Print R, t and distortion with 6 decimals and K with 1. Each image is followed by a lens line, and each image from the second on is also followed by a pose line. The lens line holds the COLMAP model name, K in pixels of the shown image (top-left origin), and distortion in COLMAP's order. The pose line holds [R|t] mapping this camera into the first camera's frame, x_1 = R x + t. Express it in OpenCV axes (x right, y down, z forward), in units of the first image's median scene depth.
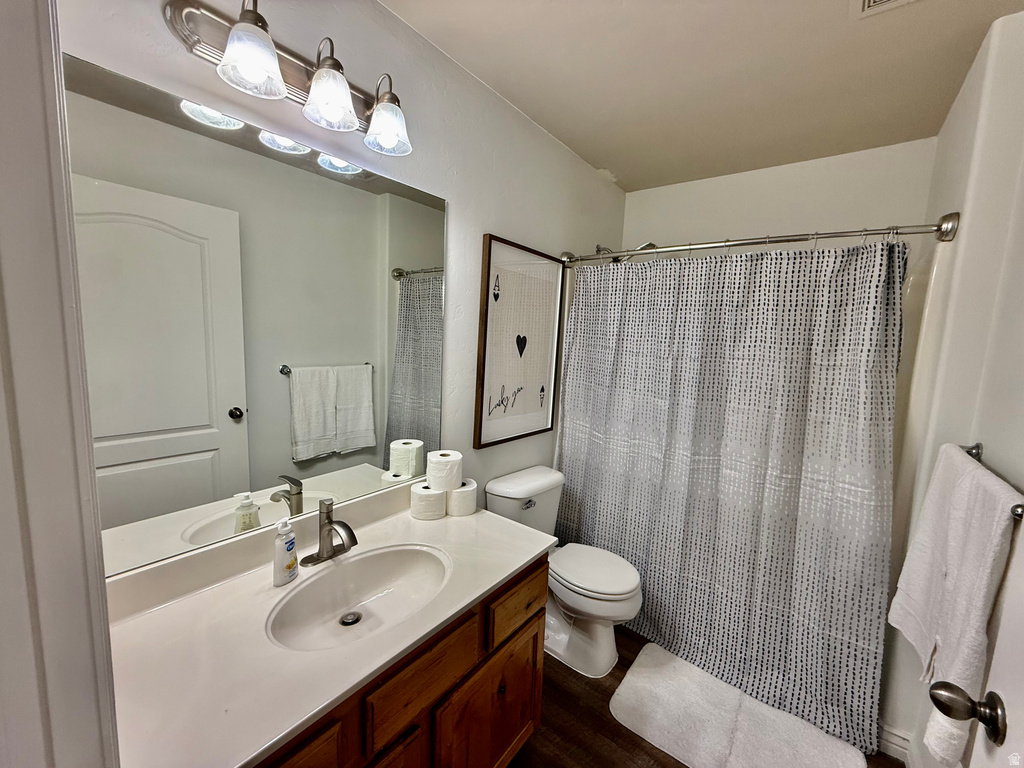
lens RADIAL K [[407.7, 0, 512.7], [0, 407.7, 384.8], [0, 0, 1]] dist [-0.002967, 0.001066]
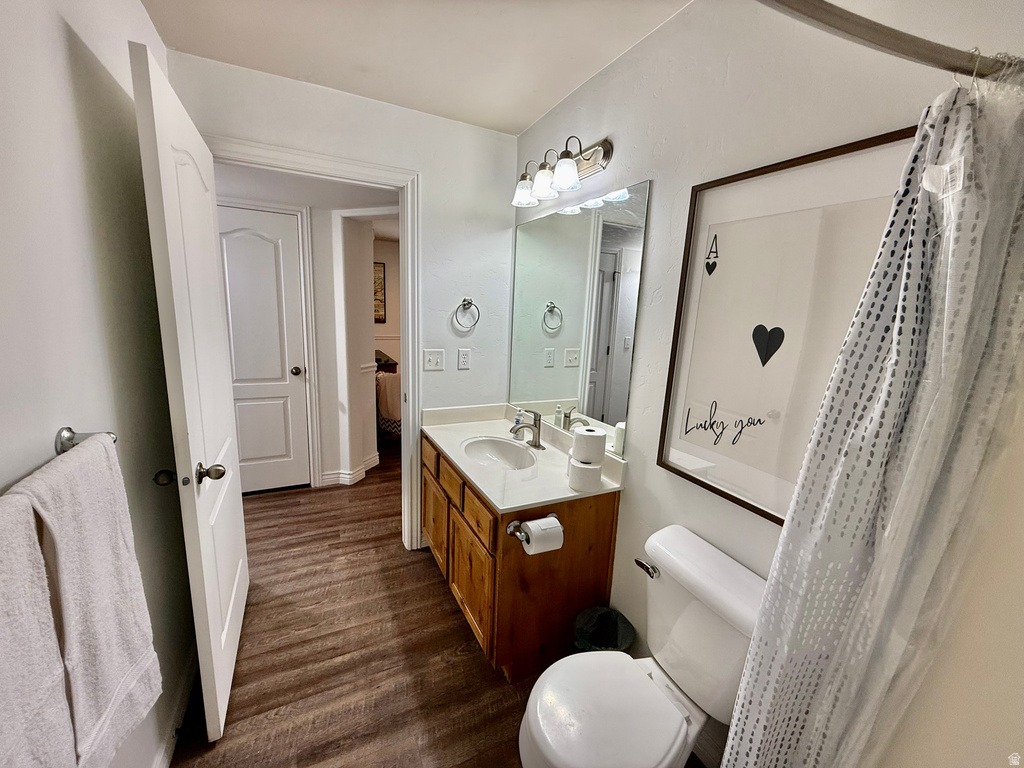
lens RADIAL K [[407.7, 0, 511.0], [0, 407.7, 388.5], [0, 0, 1]] dist [-0.002967, 0.001066]
pose [[-0.424782, 0.114661, -0.898005, 0.712986], [-0.171242, 0.963863, 0.204072, -0.097370], [0.888953, 0.240462, -0.389796, 0.972590]]
